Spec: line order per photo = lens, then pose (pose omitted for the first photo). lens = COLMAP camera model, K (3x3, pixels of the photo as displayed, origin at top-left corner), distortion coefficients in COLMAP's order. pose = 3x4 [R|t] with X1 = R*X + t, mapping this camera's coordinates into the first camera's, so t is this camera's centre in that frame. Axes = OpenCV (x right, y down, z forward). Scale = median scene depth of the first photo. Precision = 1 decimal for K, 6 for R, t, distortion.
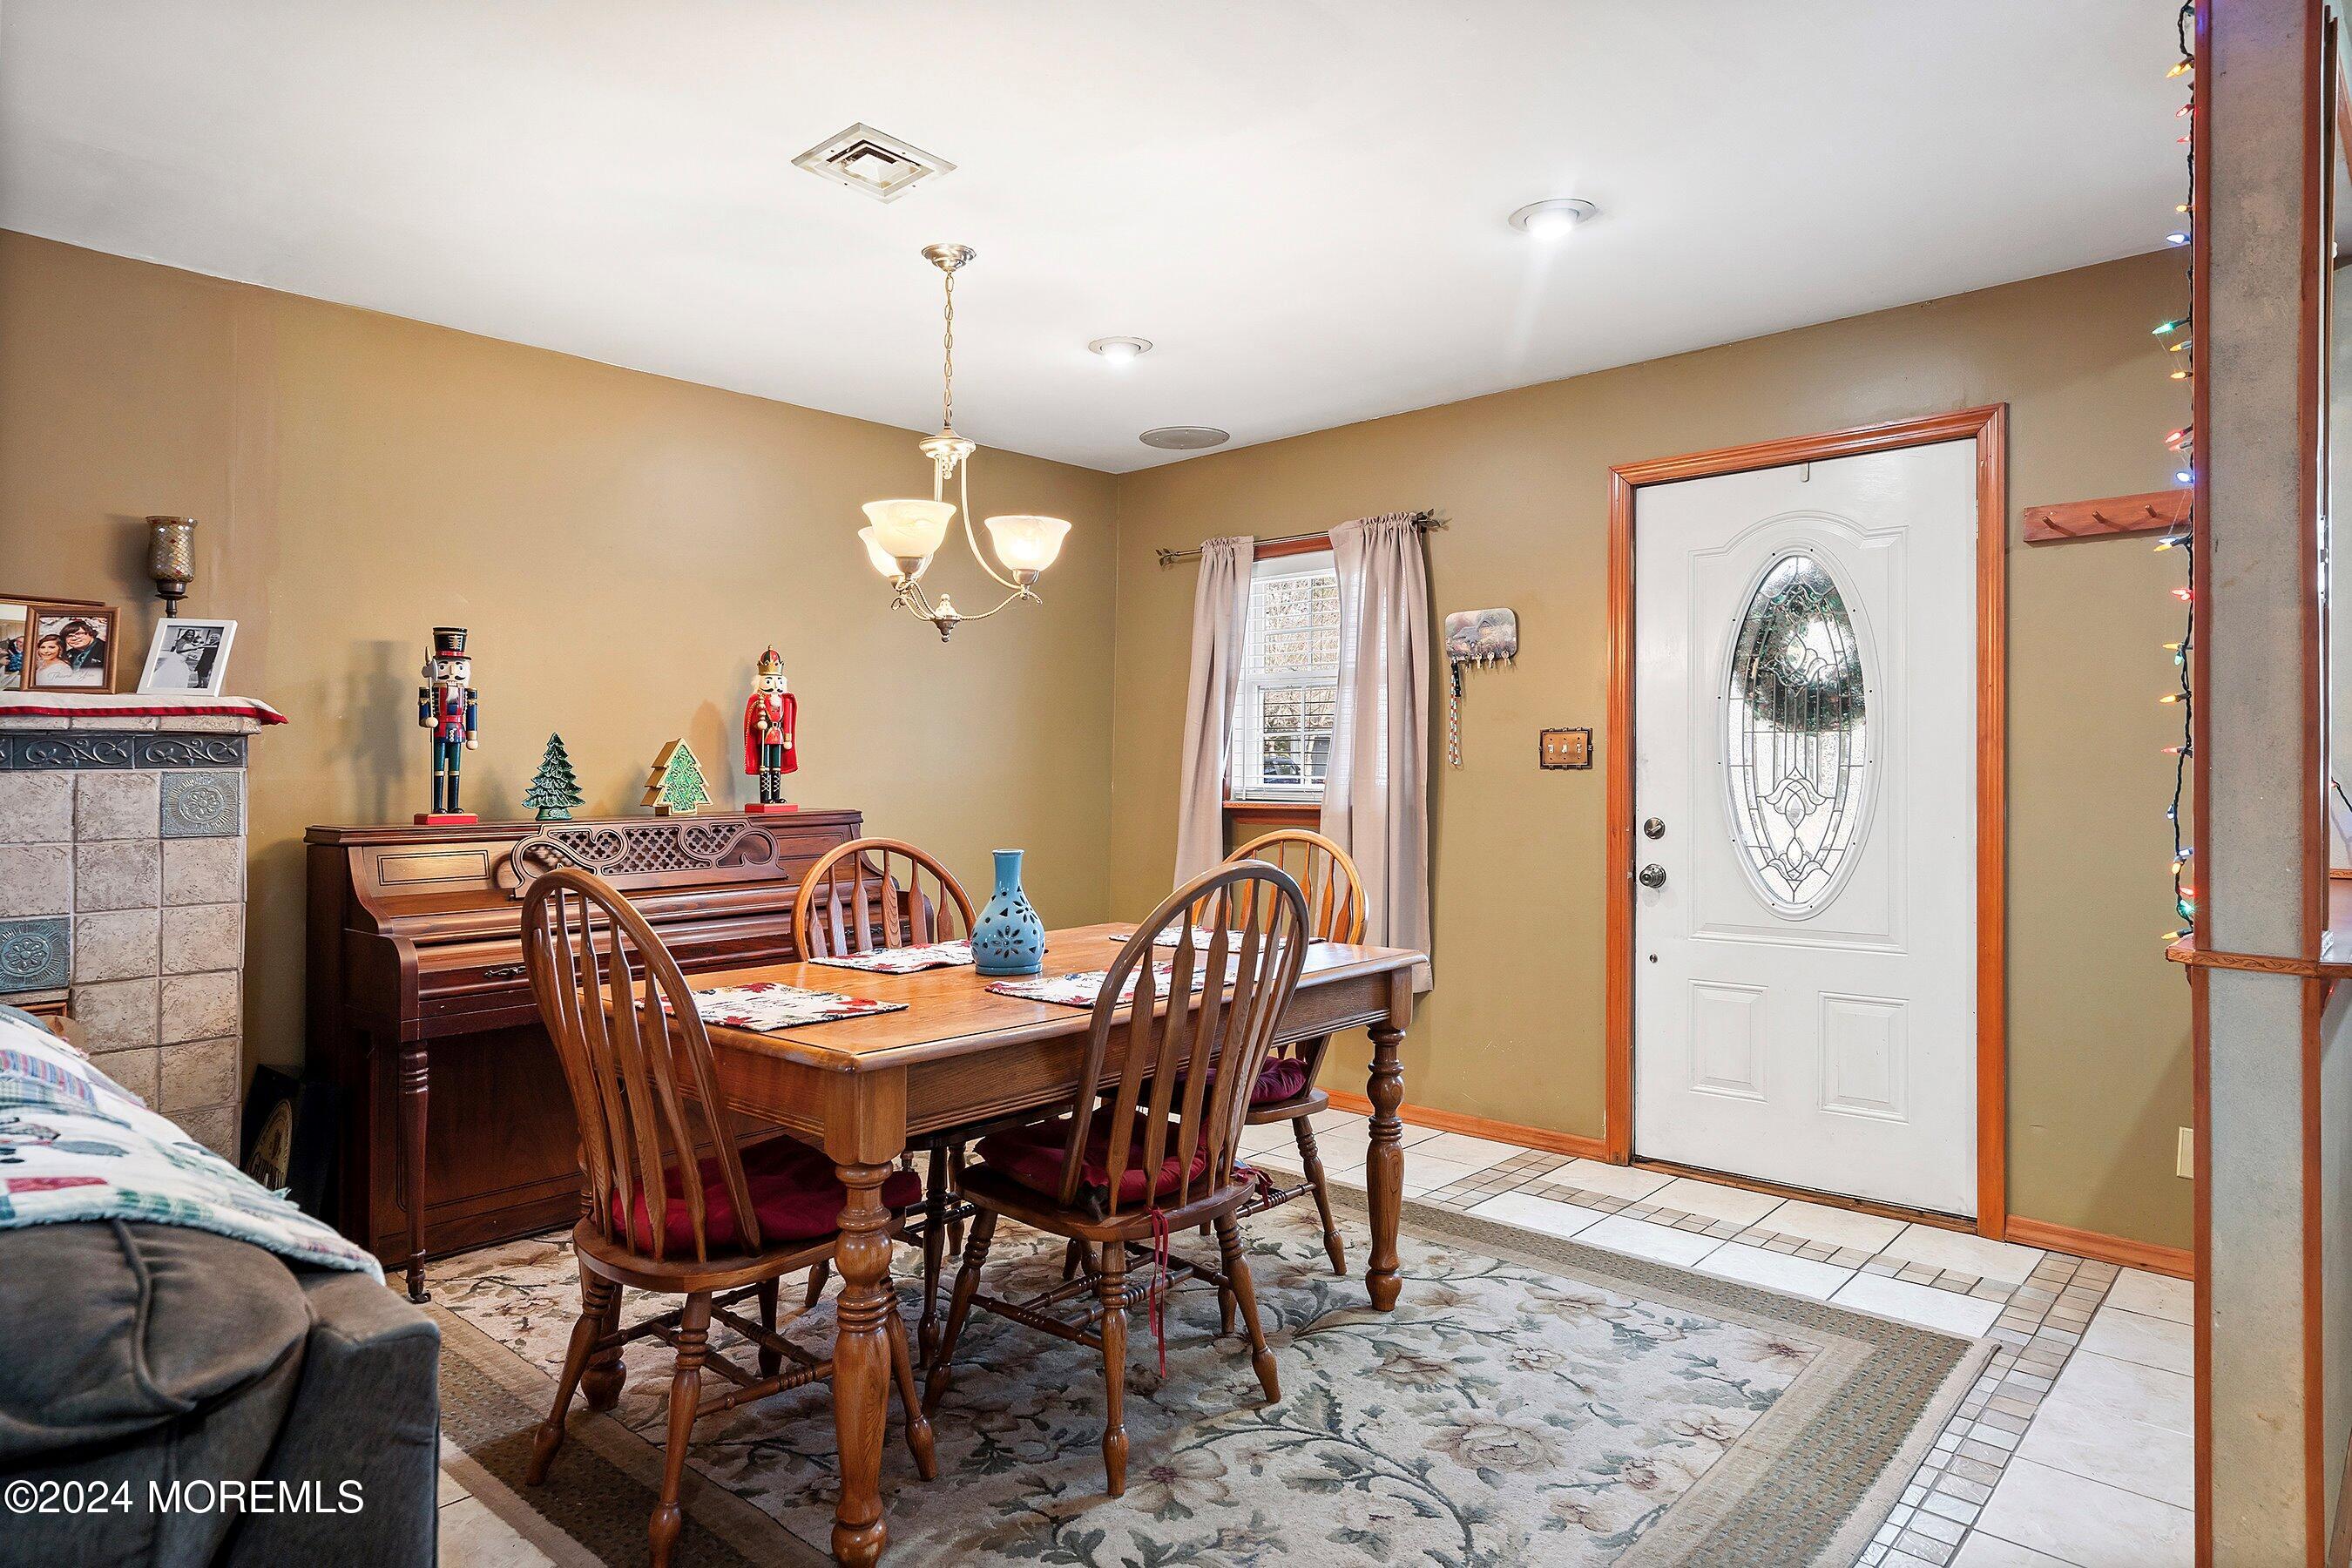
lens RADIAL K [[1377.3, 0, 1136.3], [0, 1377.3, 783.2], [0, 0, 1]] dist [0.002031, -0.000132]
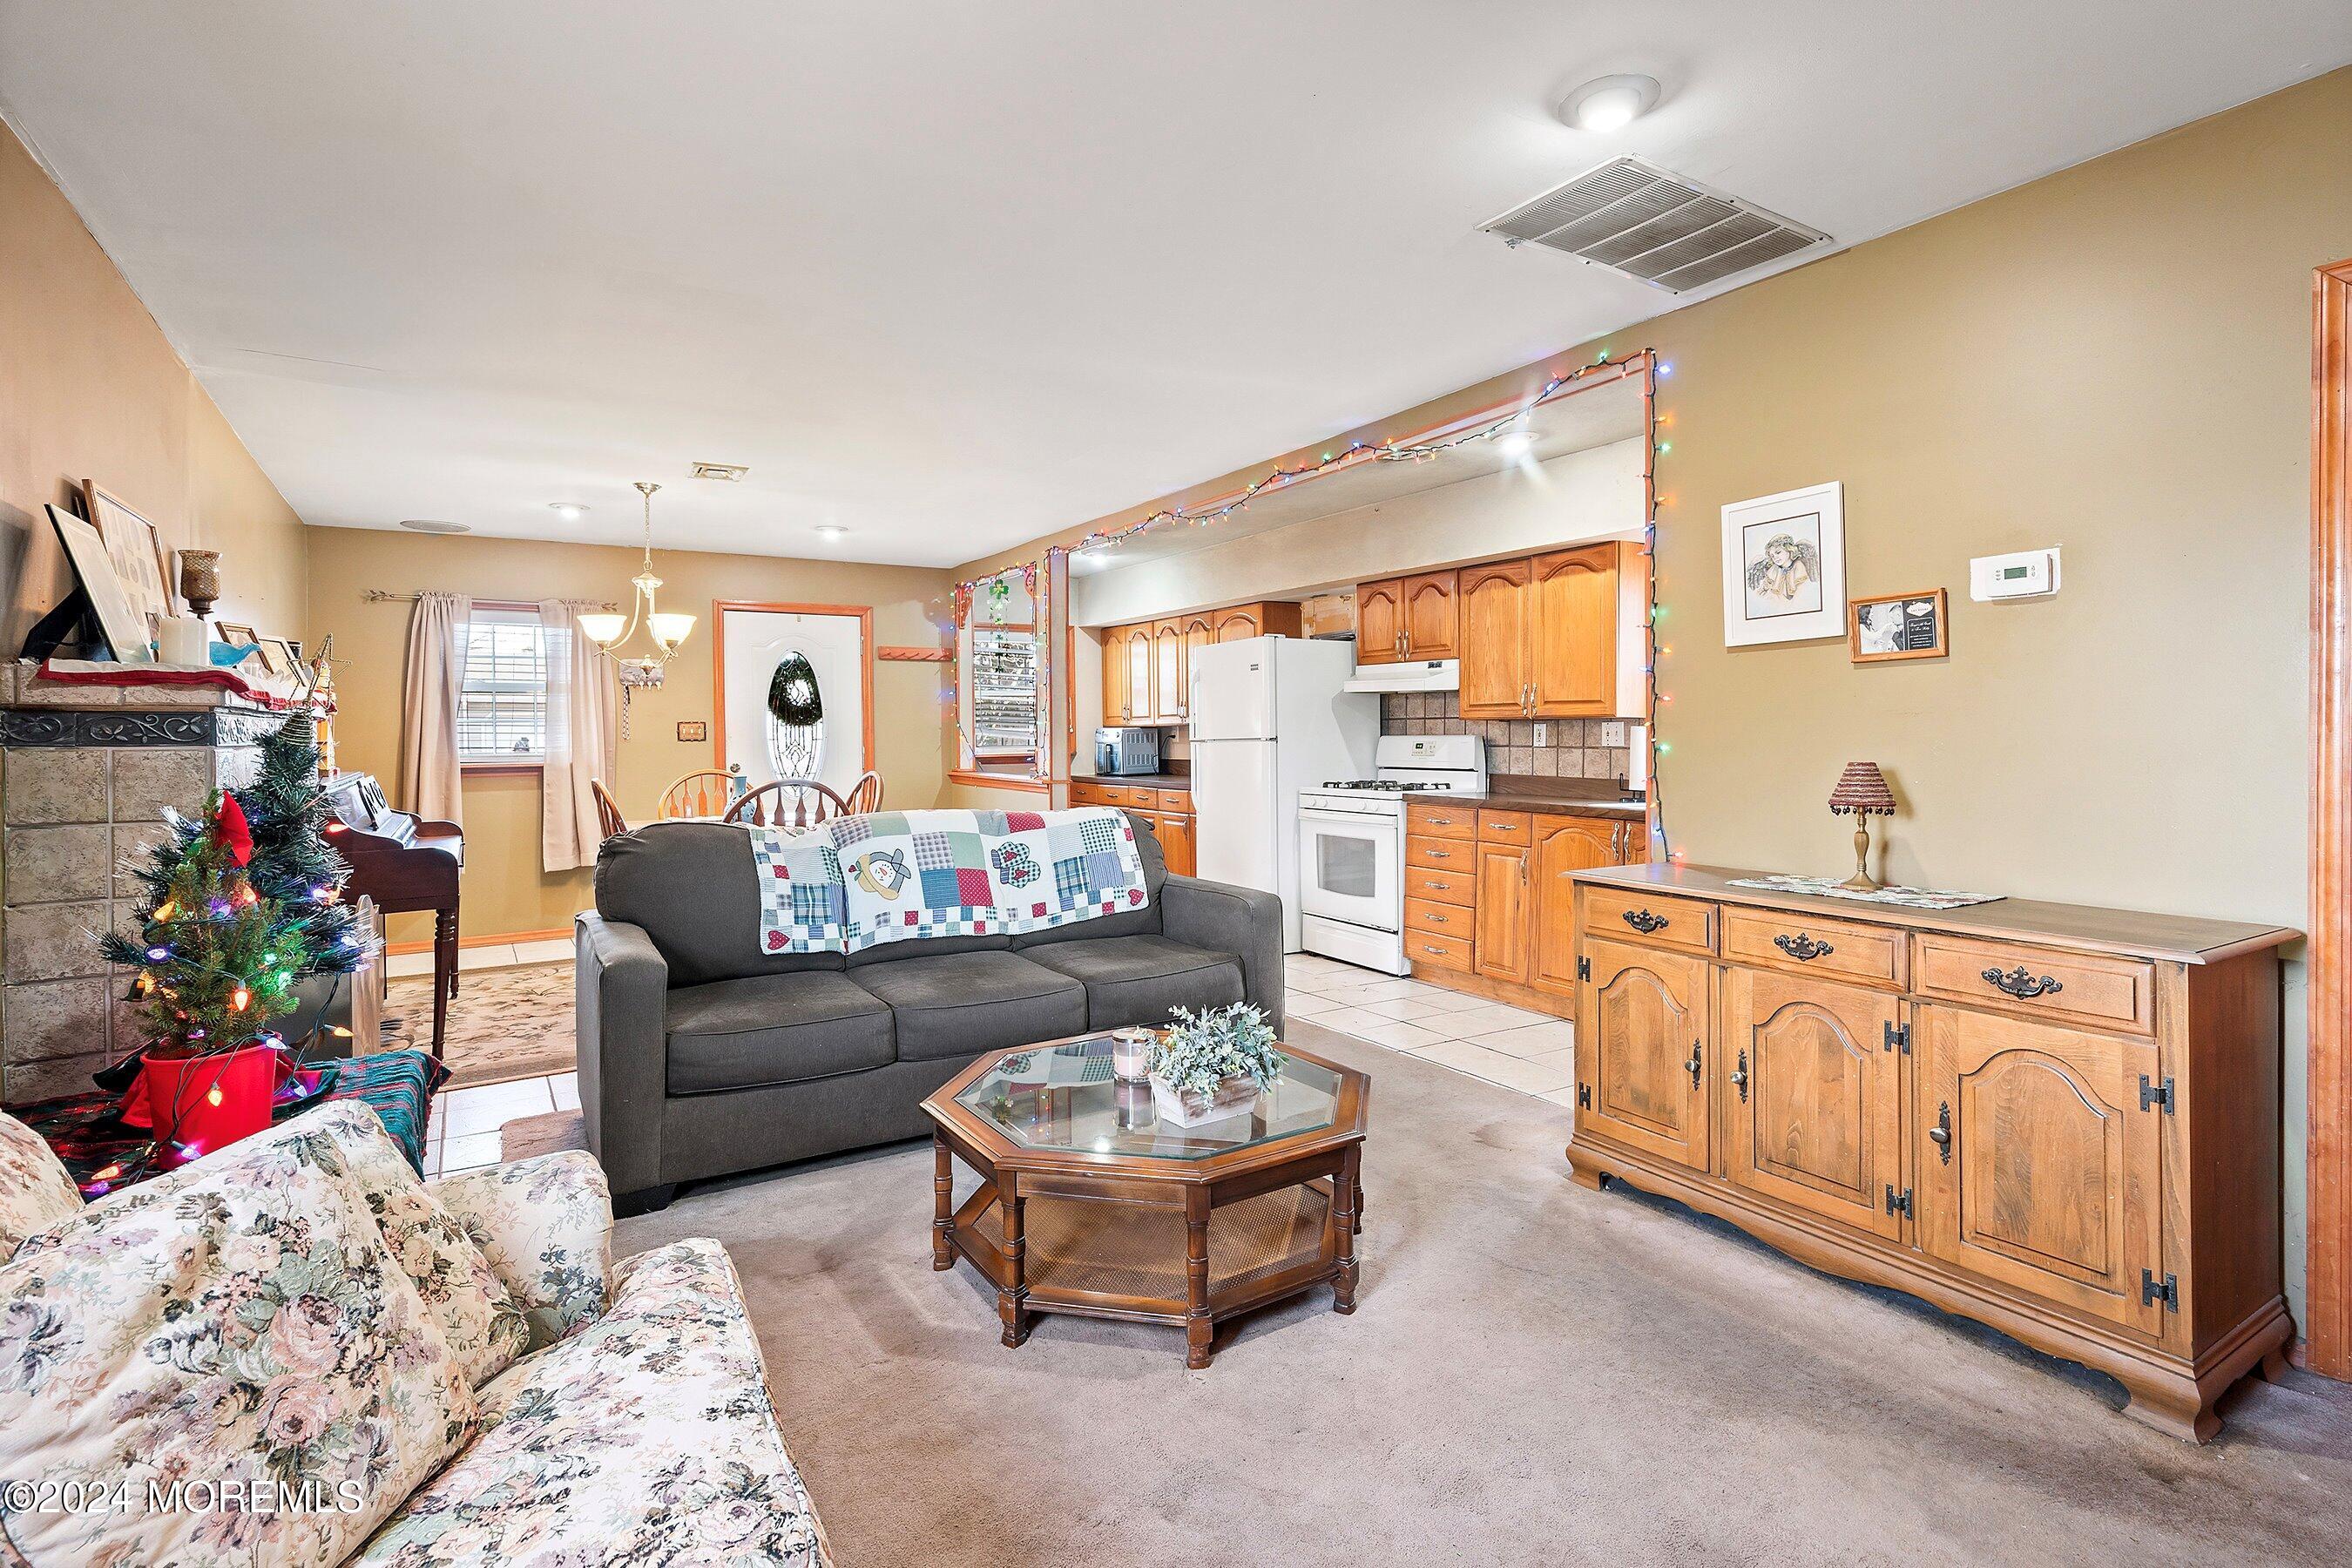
lens RADIAL K [[1130.7, 0, 1168.6], [0, 1130.7, 708.1], [0, 0, 1]] dist [-0.001374, 0.000999]
pose [[0.253513, 0.023219, 0.967053, -1.646499], [0.017264, 0.999444, -0.028522, 0.001458], [-0.967178, 0.023926, 0.252971, -0.167897]]
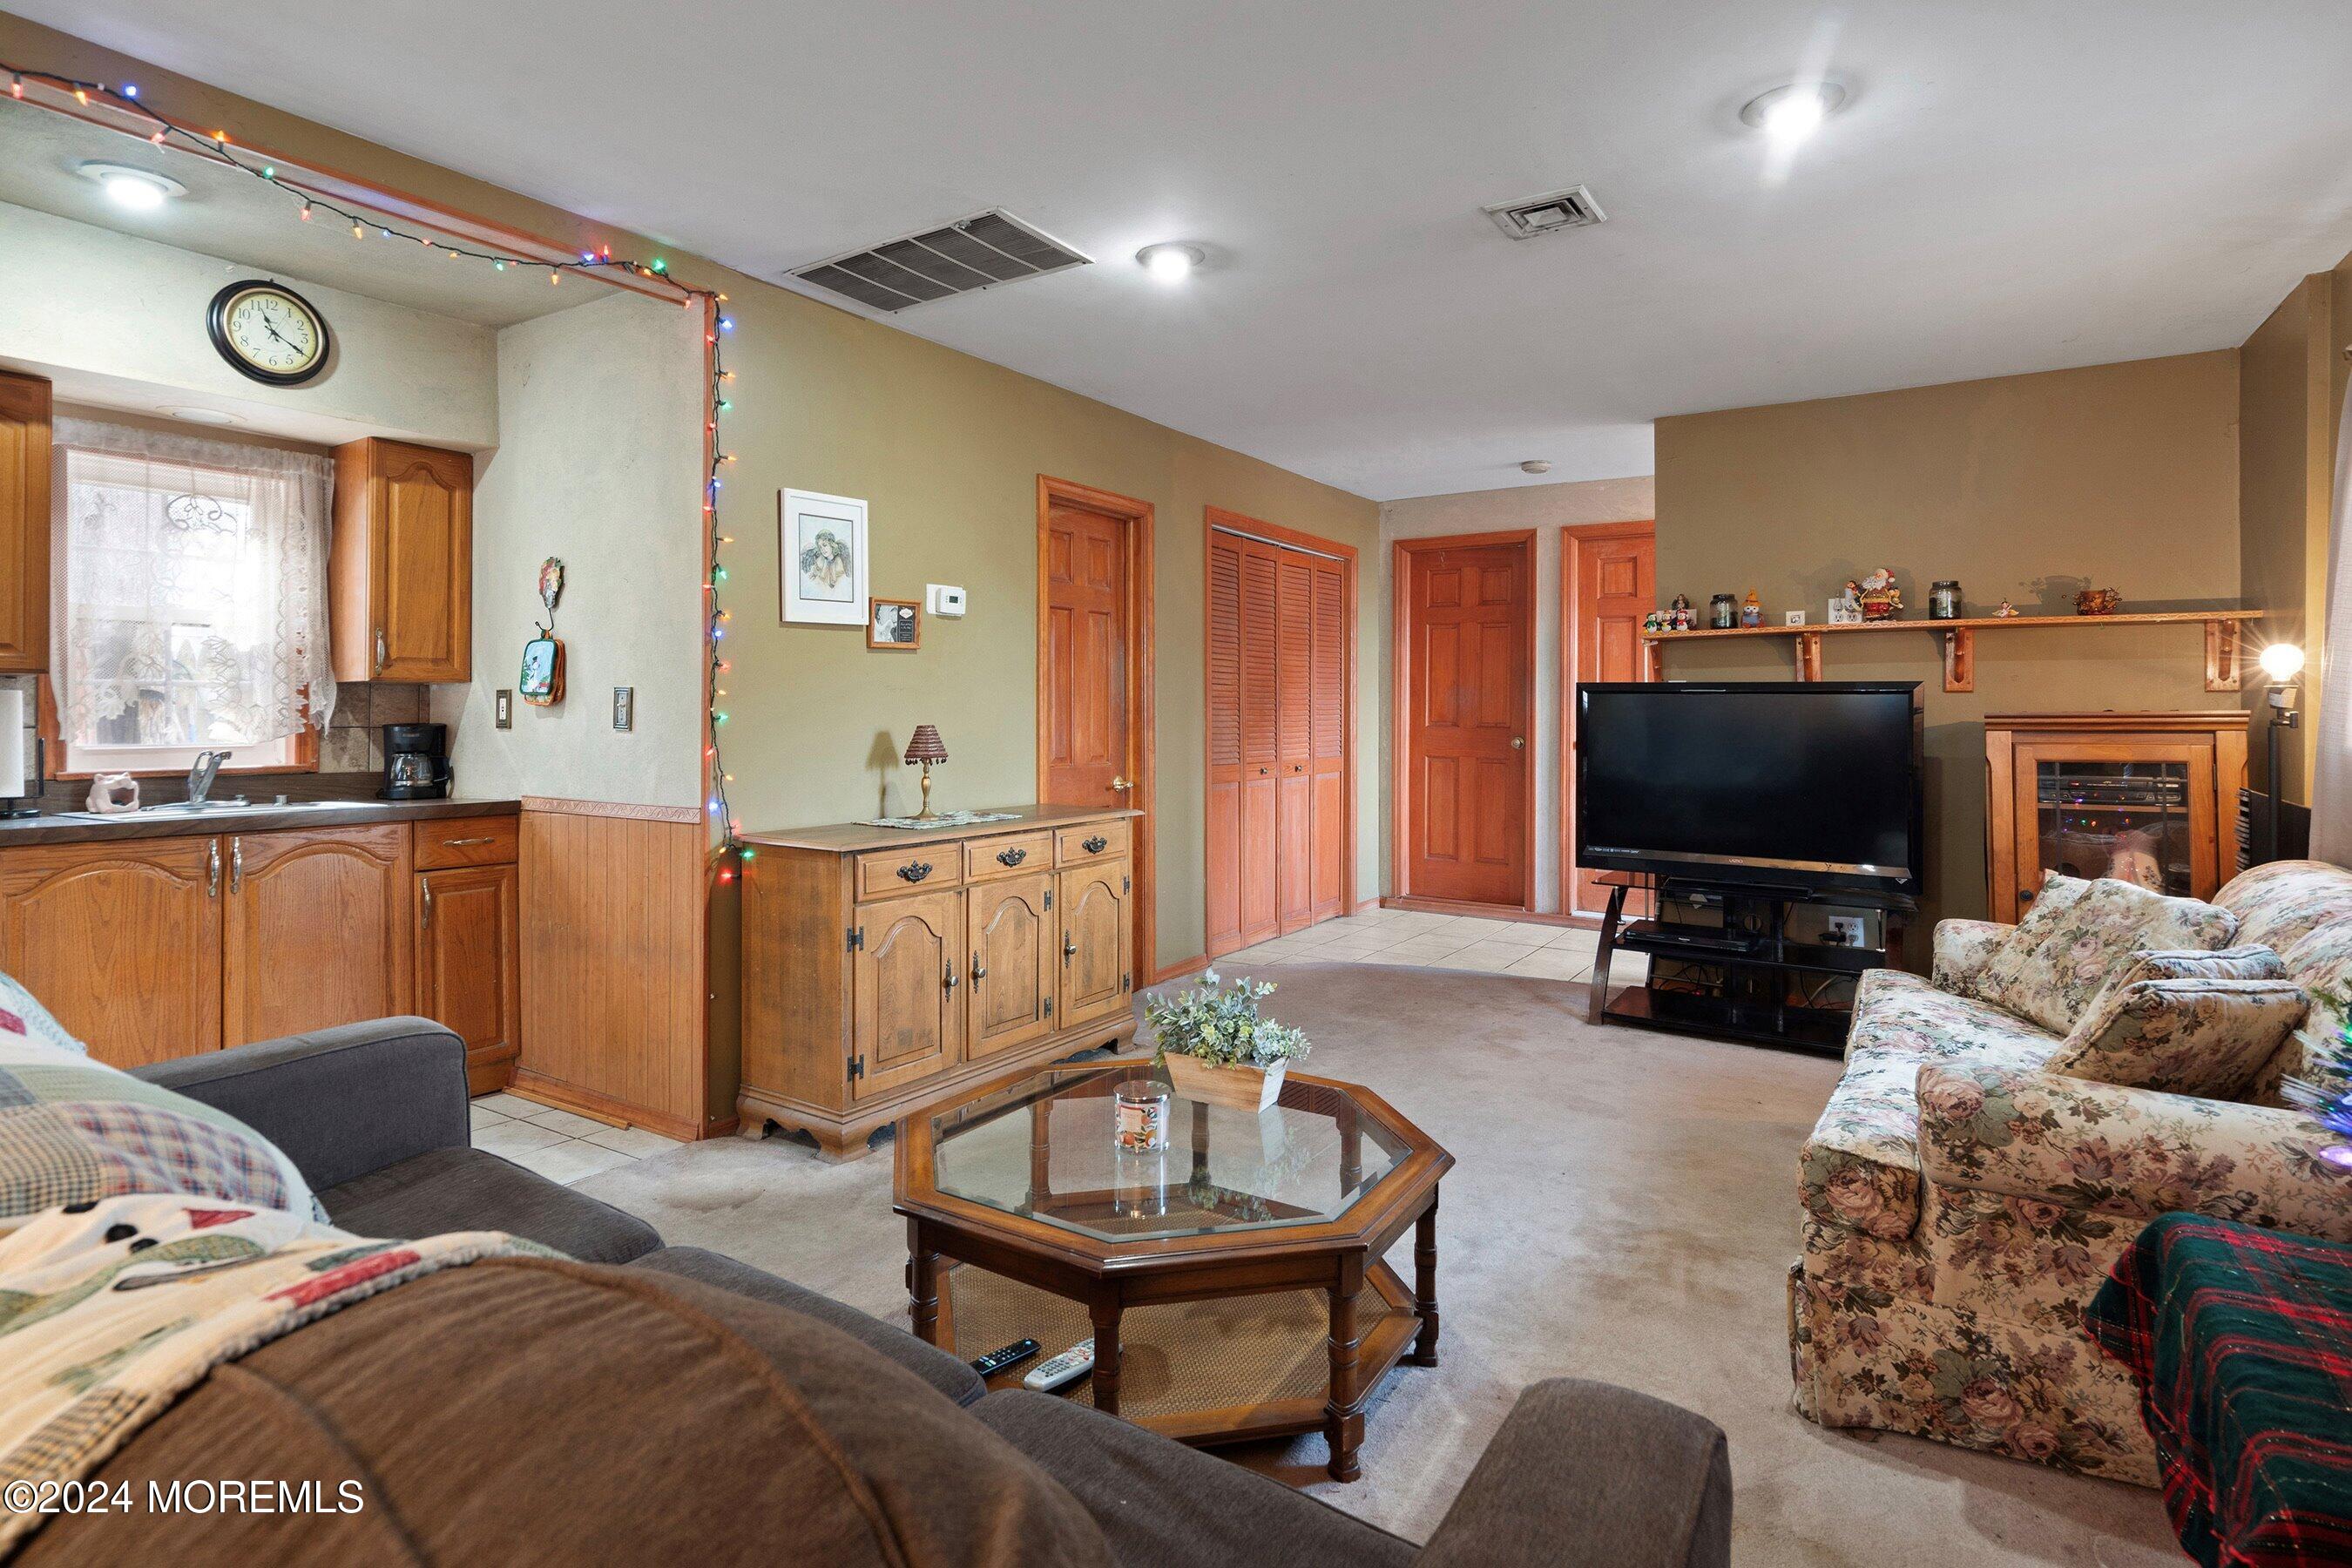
lens RADIAL K [[1168.7, 0, 1160.4], [0, 1168.7, 686.7], [0, 0, 1]] dist [-0.001388, 0.000401]
pose [[-0.983393, -0.001773, -0.181482, -0.662348], [-0.000937, 0.999989, -0.004693, -0.006903], [0.181488, -0.004445, -0.983383, 0.785929]]
